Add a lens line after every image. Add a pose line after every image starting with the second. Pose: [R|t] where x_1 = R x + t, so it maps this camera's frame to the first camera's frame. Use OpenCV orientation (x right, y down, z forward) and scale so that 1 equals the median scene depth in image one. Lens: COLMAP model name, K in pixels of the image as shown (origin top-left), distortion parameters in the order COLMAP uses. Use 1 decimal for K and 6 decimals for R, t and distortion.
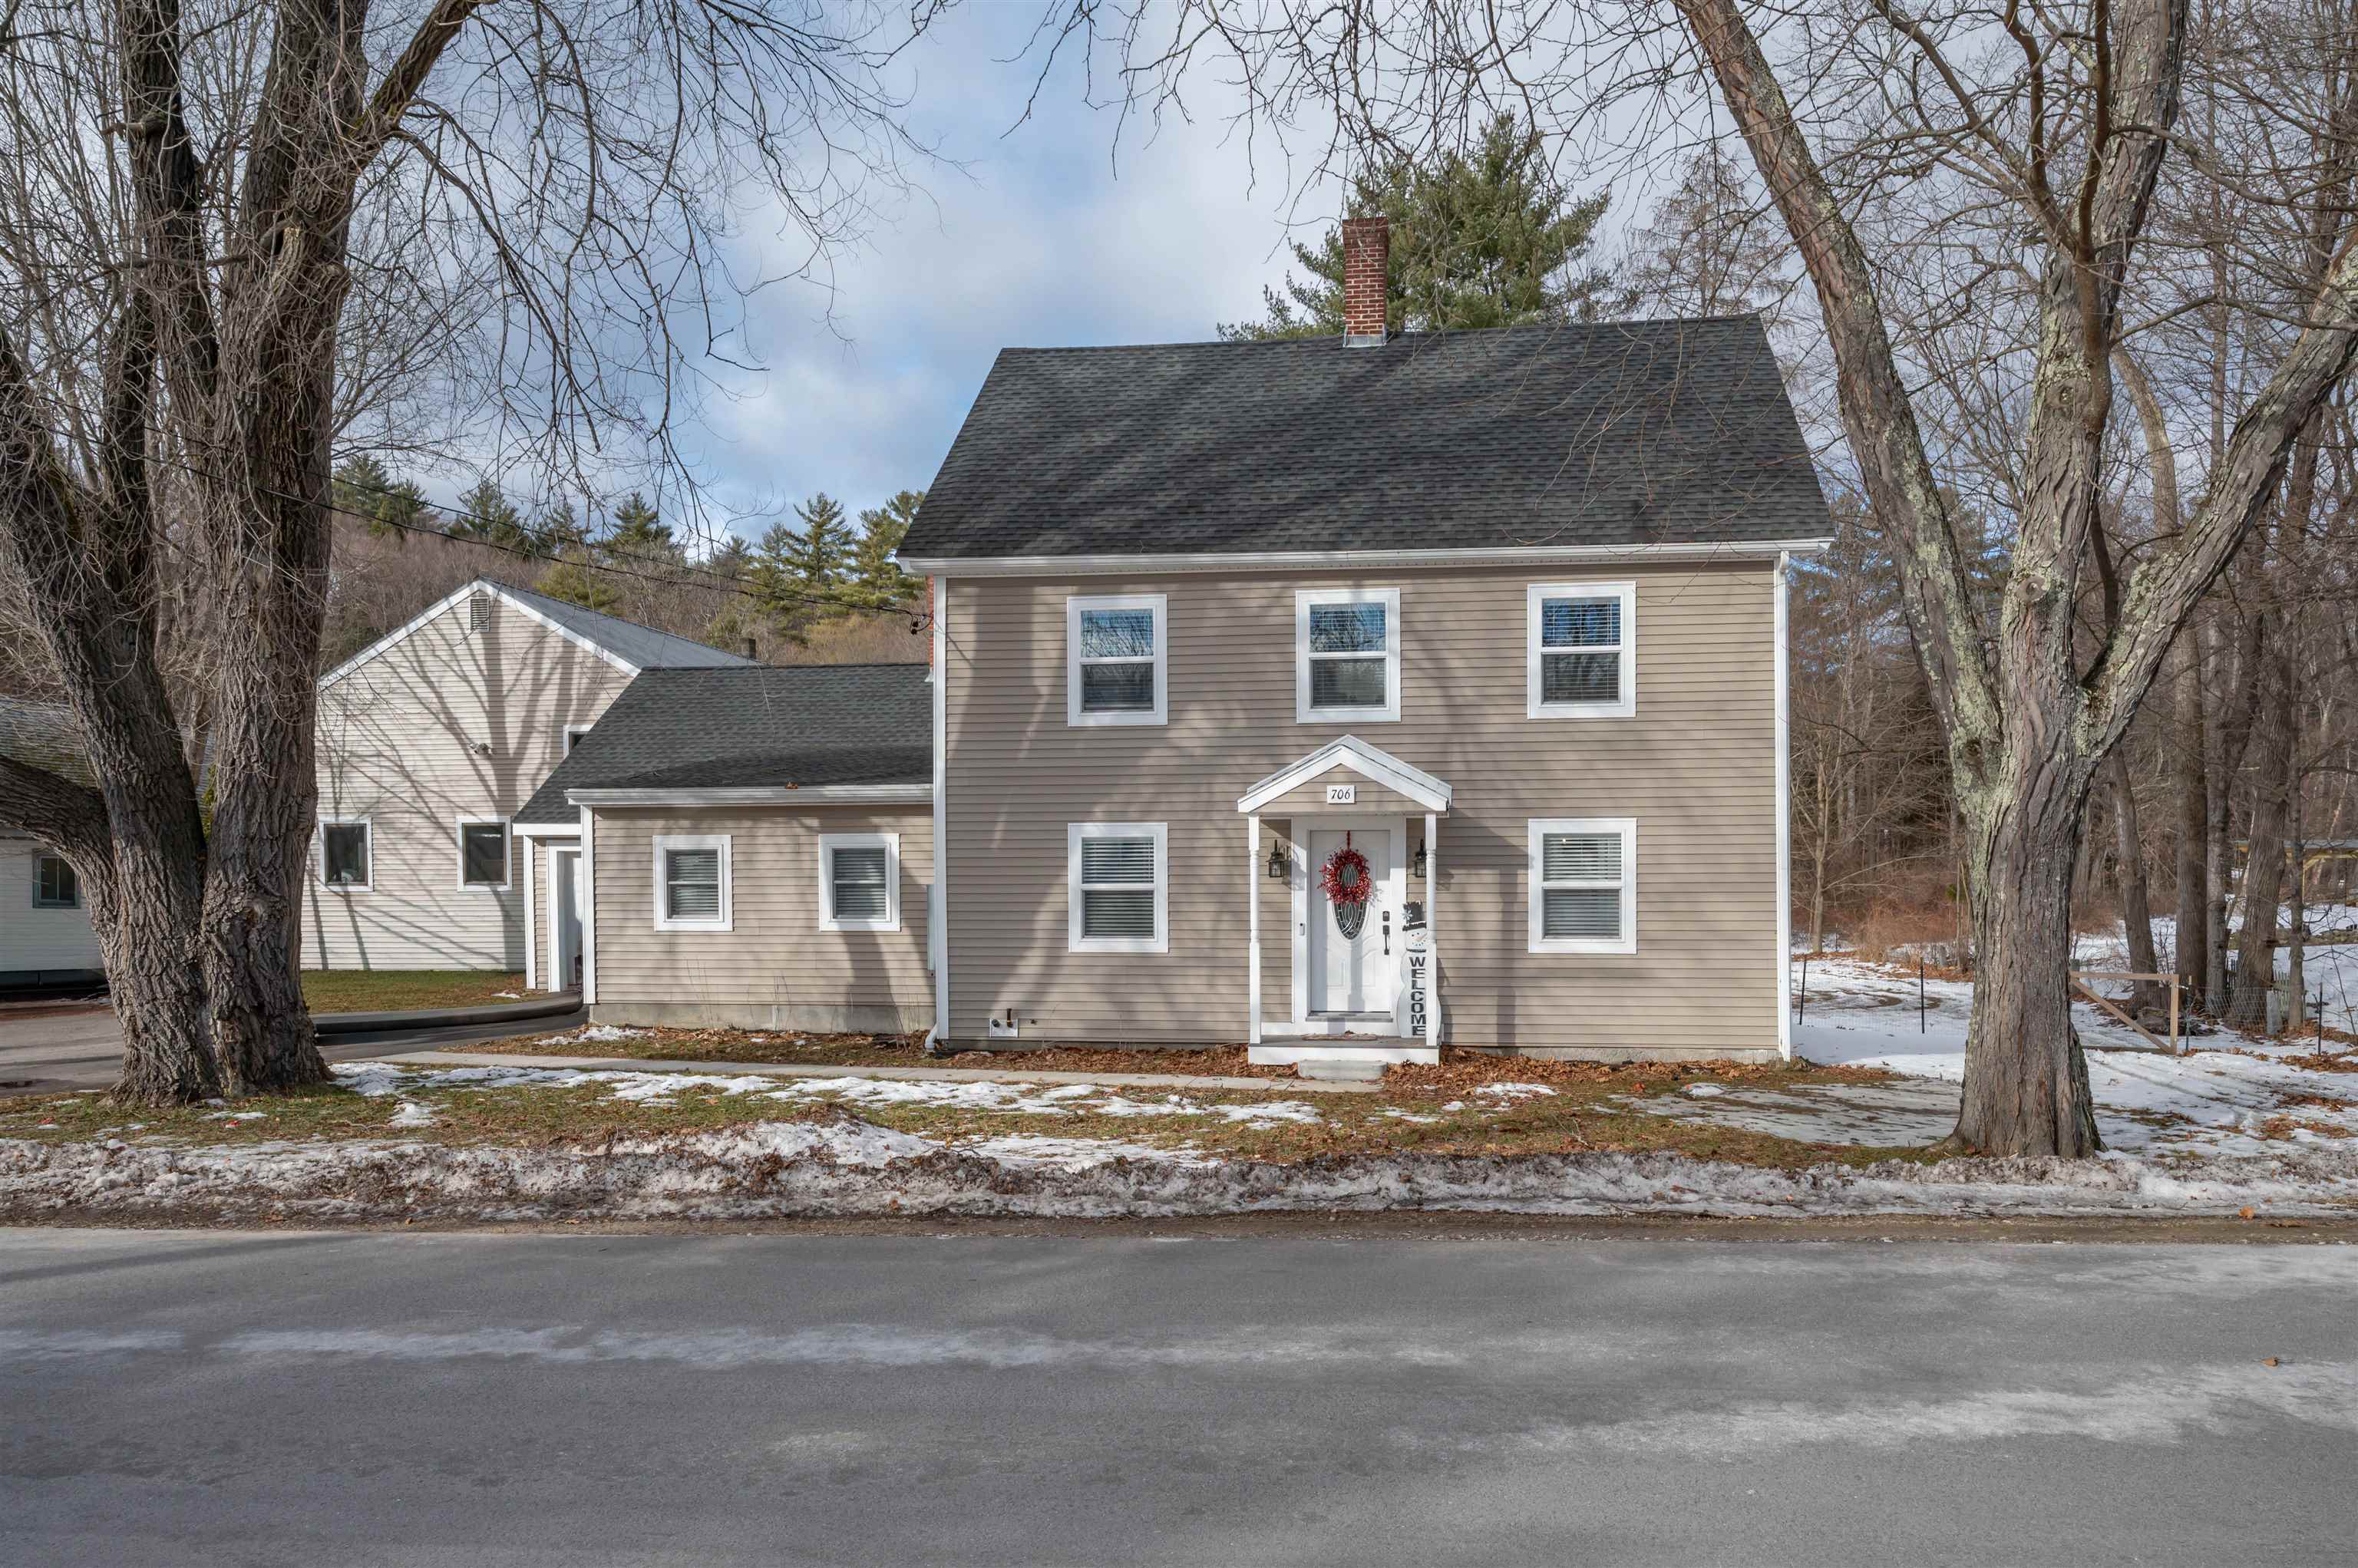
lens RADIAL K [[1491.6, 0, 1271.6], [0, 1491.6, 925.8], [0, 0, 1]] dist [-0.000096, 0.000556]
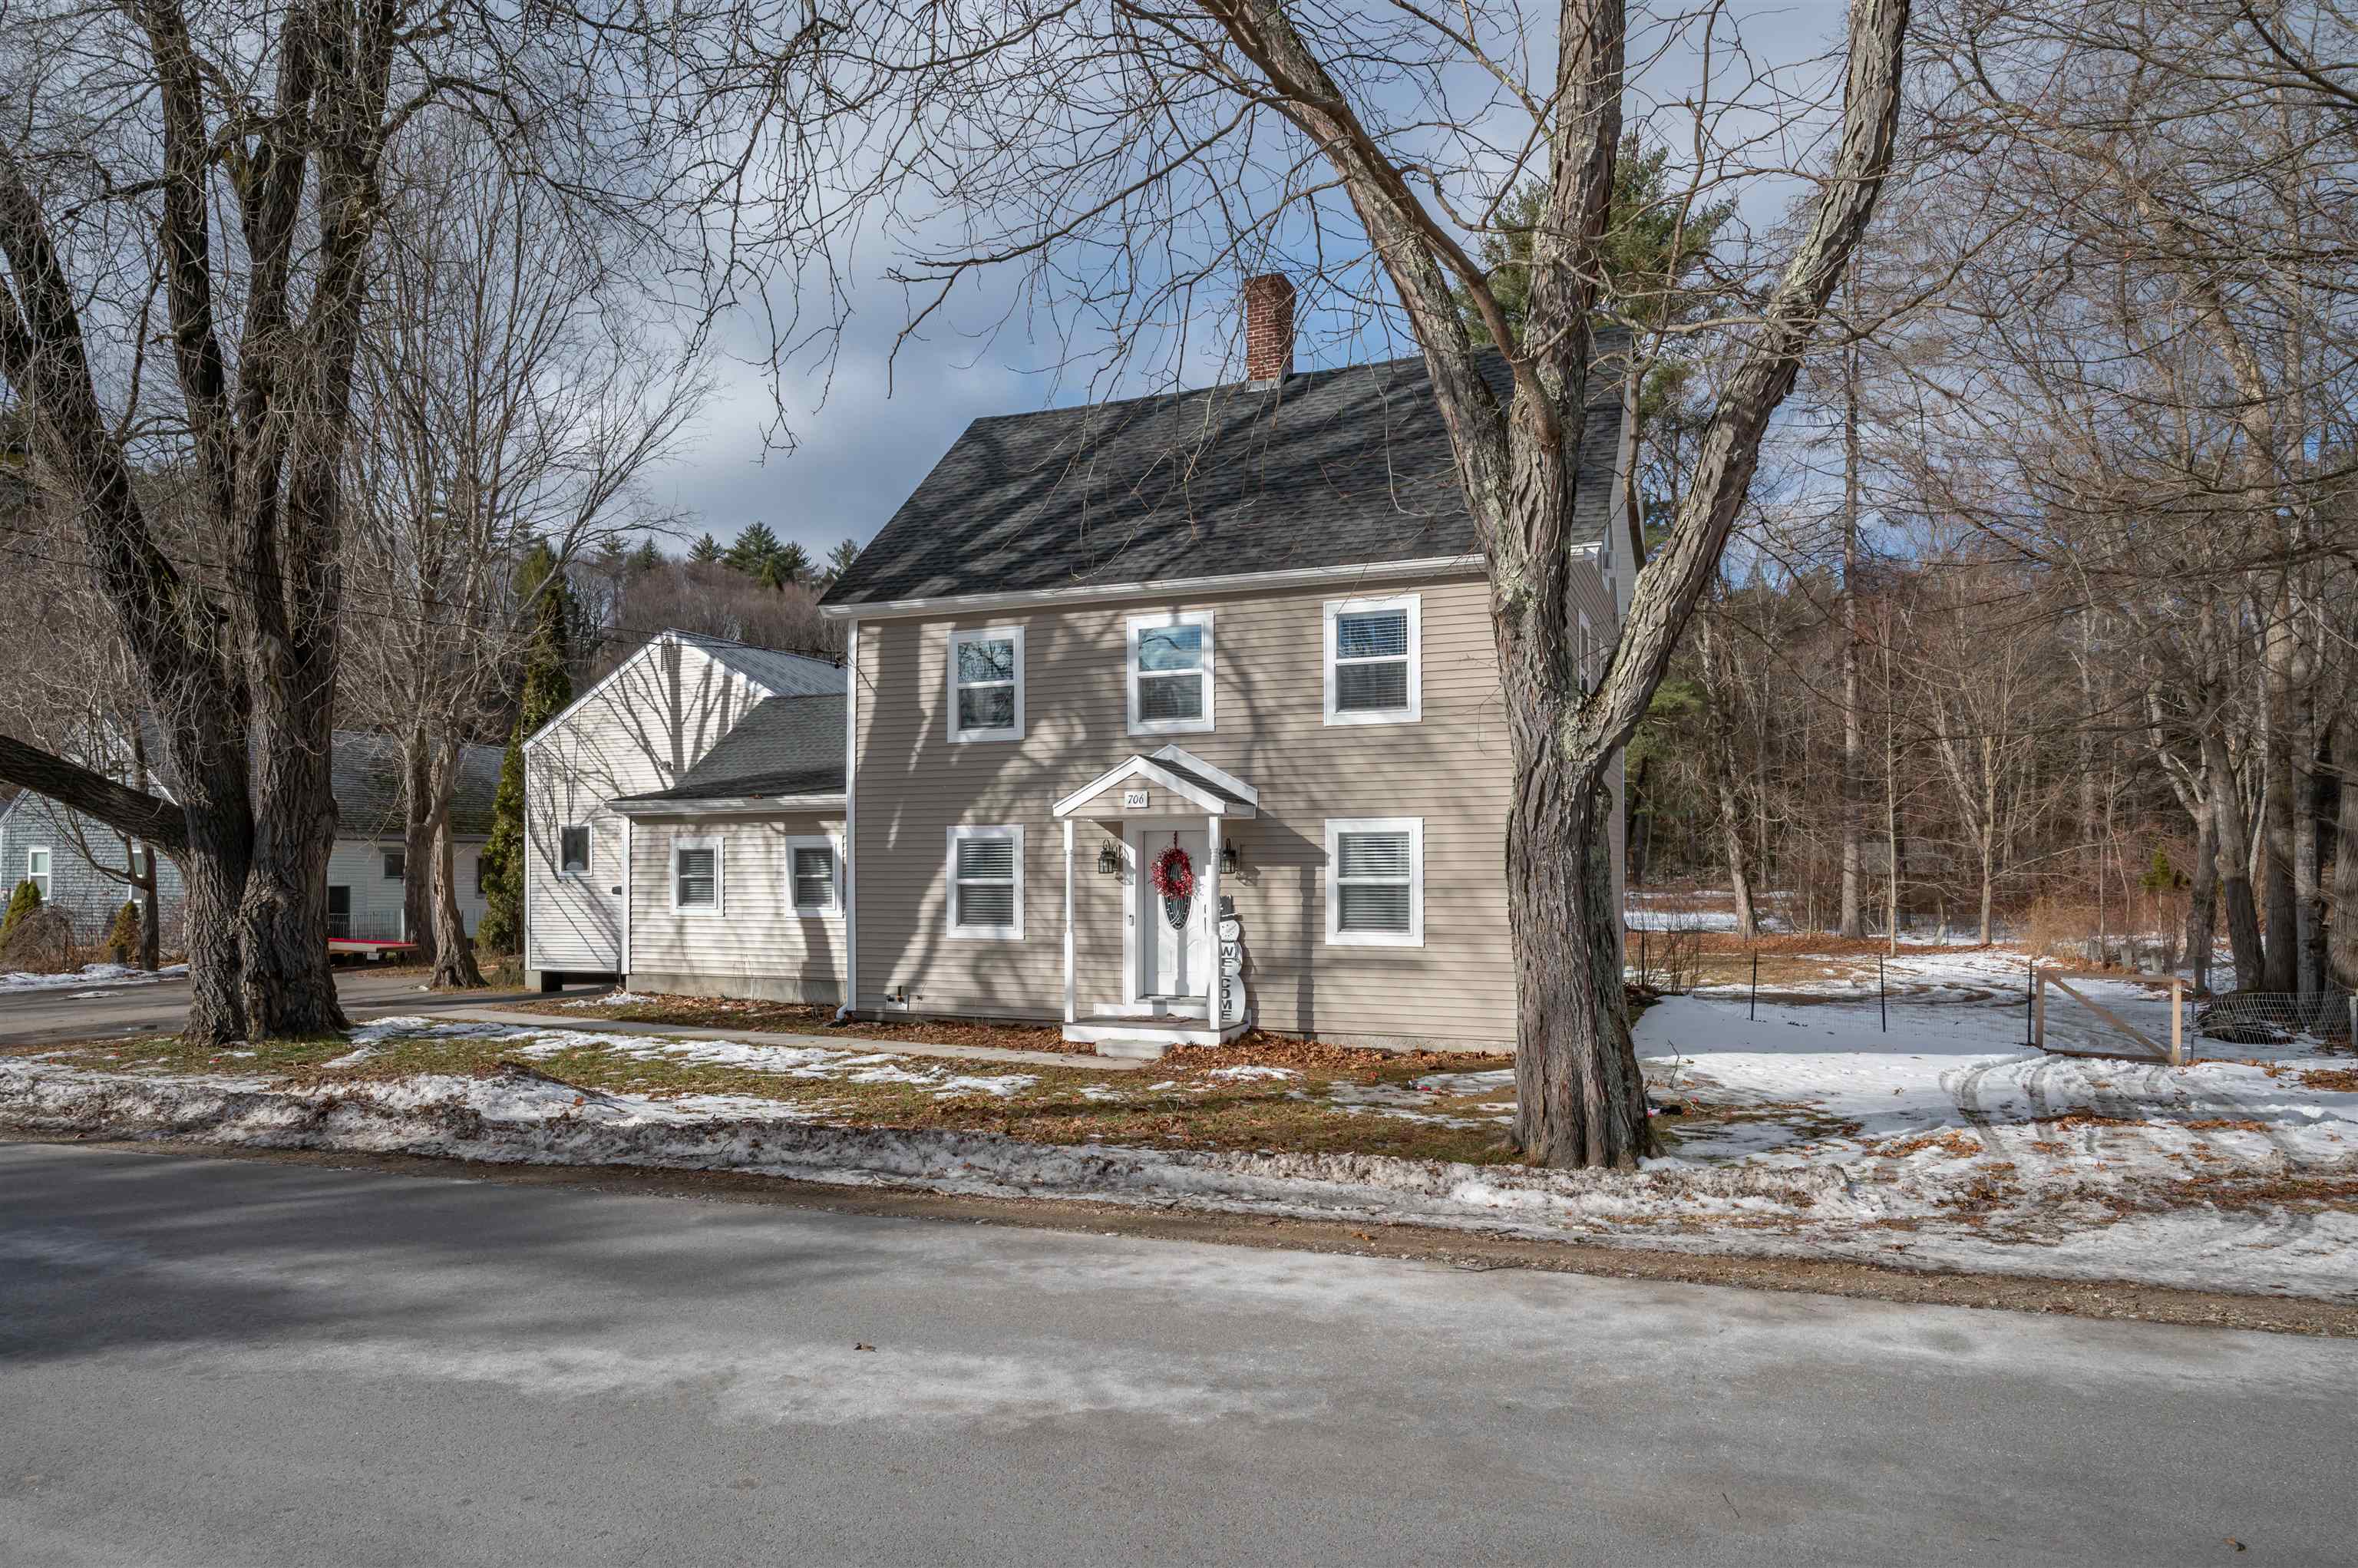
lens RADIAL K [[1374.8, 0, 1183.6], [0, 1374.8, 853.0], [0, 0, 1]] dist [0.000076, -0.000143]
pose [[0.964562, -0.003278, -0.263836, 0.328492], [-0.007242, 0.999217, -0.038893, -0.008146], [0.263756, 0.039425, 0.963783, 0.023849]]
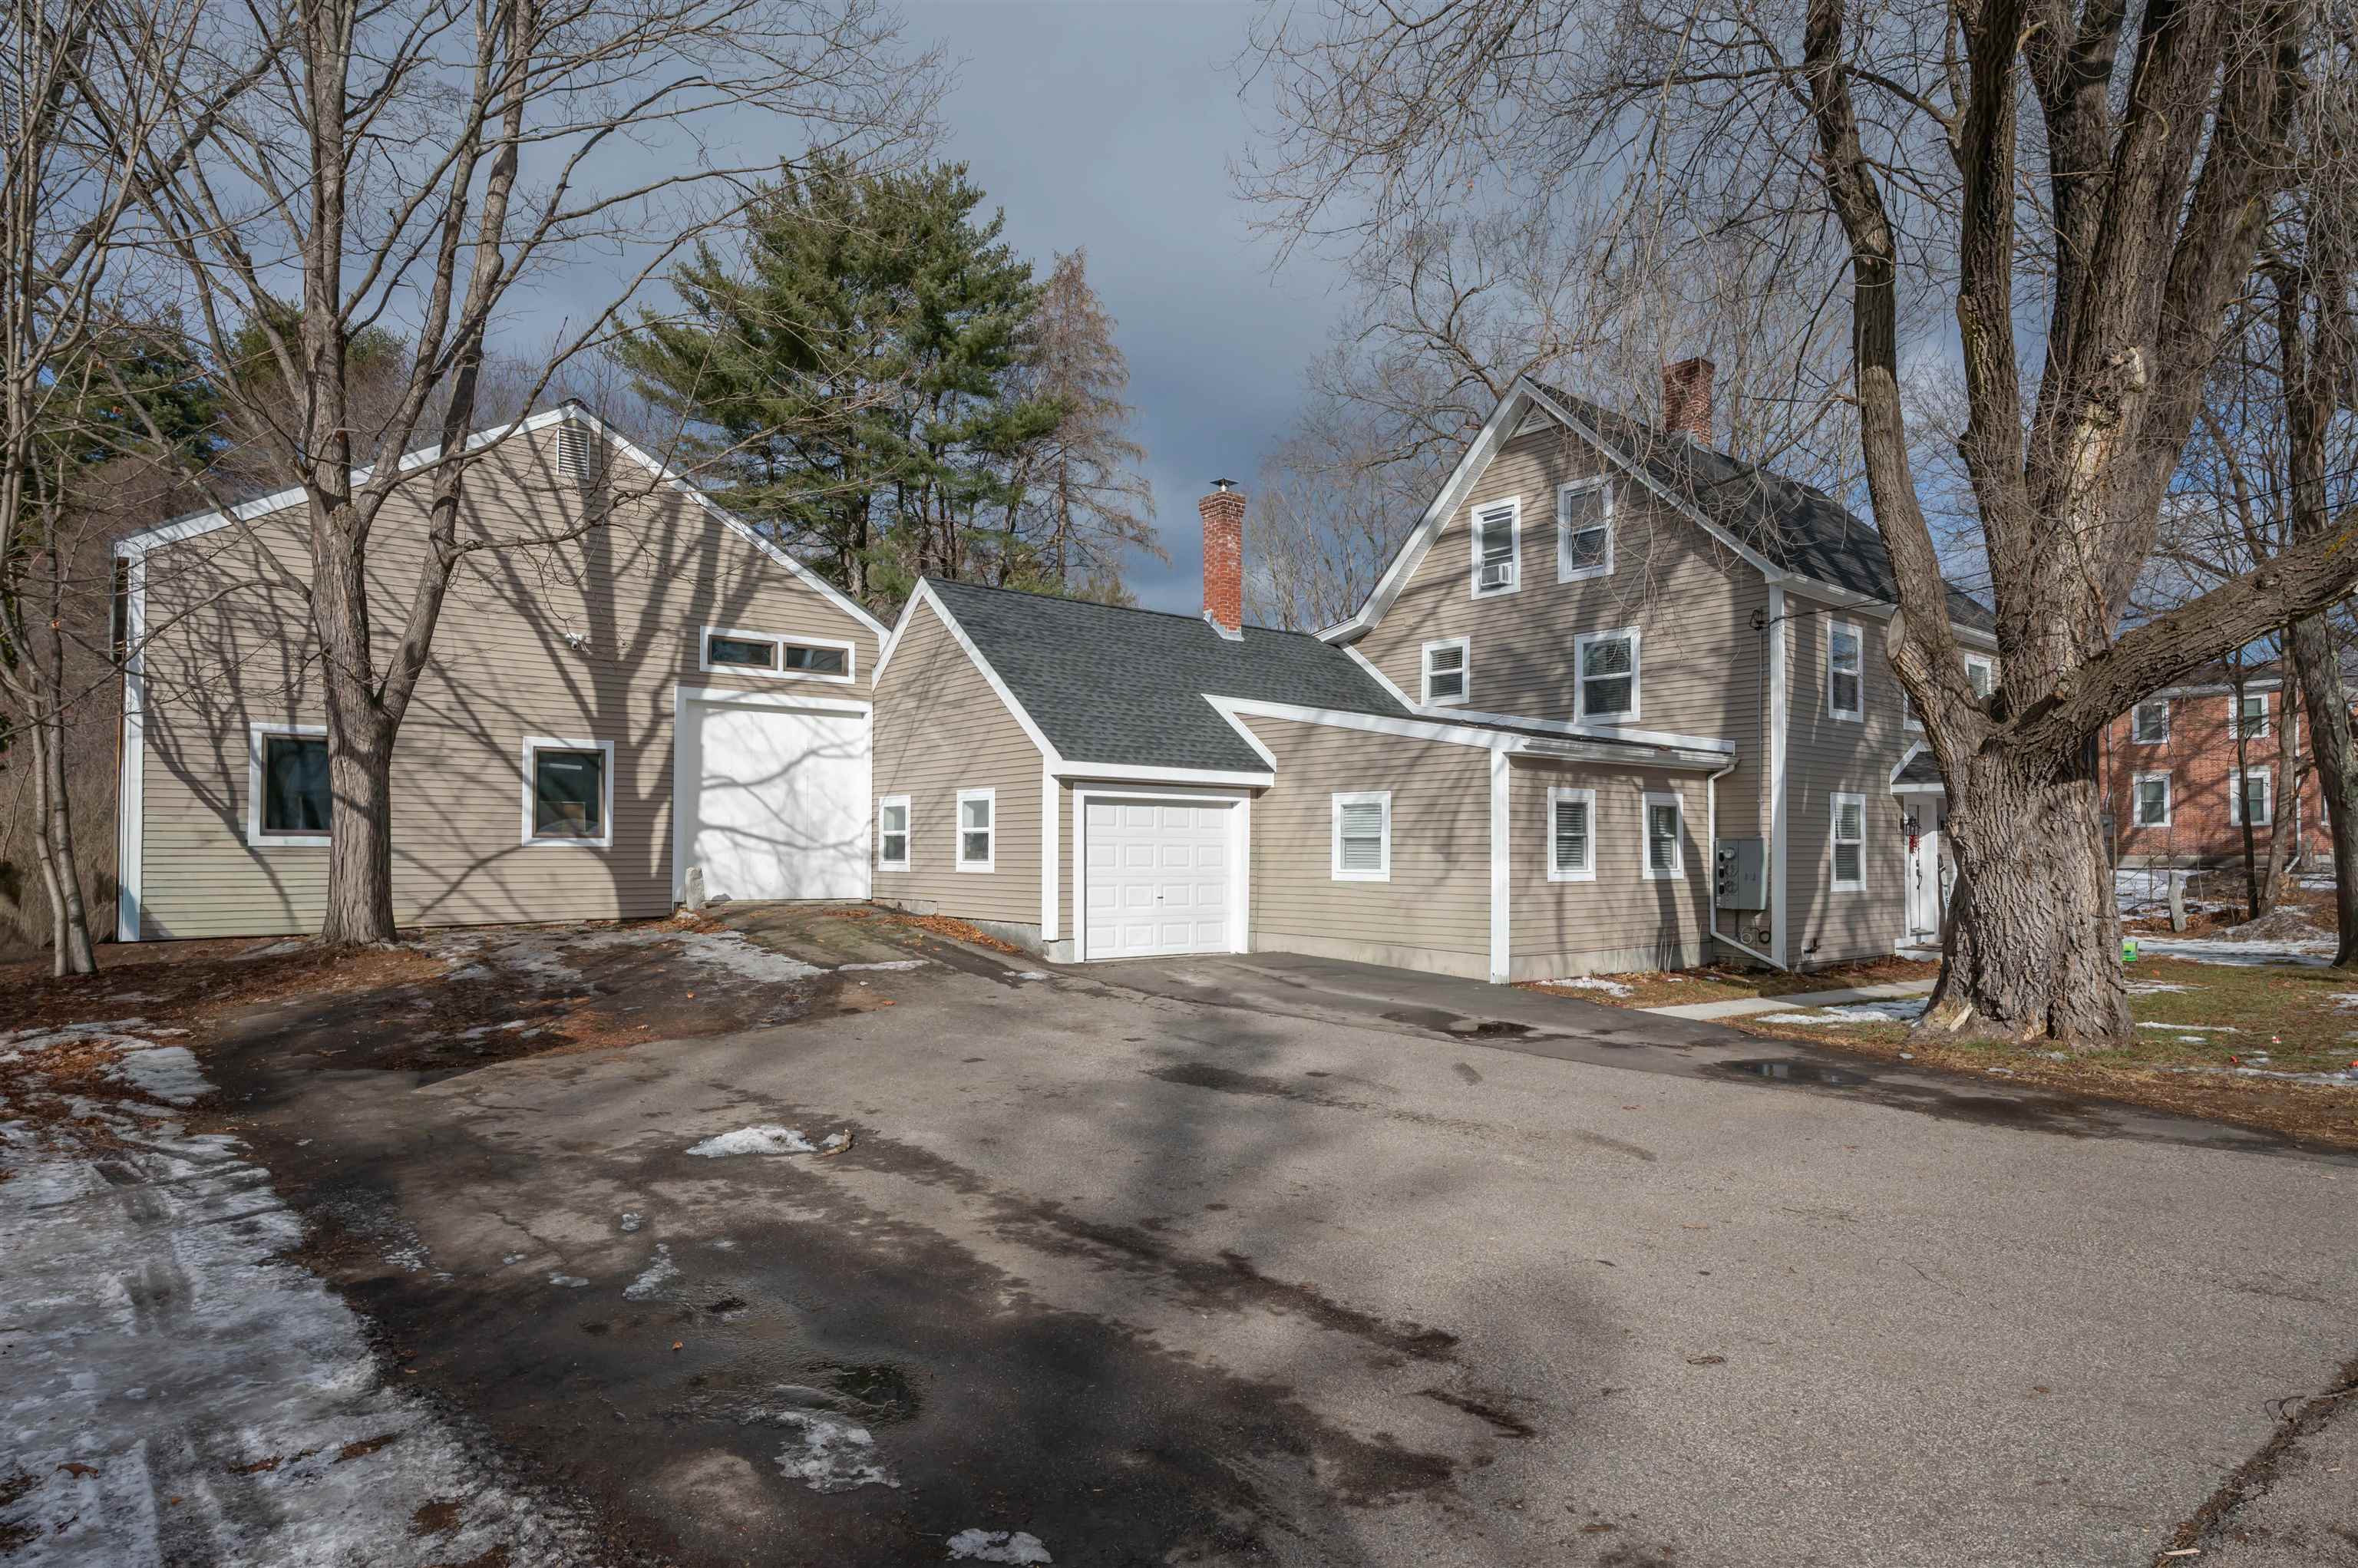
lens RADIAL K [[1285.7, 0, 1178.6], [0, 1285.7, 840.3], [0, 0, 1]] dist [0.001708, 0.000190]
pose [[0.682317, 0.010968, 0.730975, -1.366842], [0.019677, 0.999250, -0.033361, -0.000873], [-0.730792, 0.037146, 0.681589, 0.666950]]
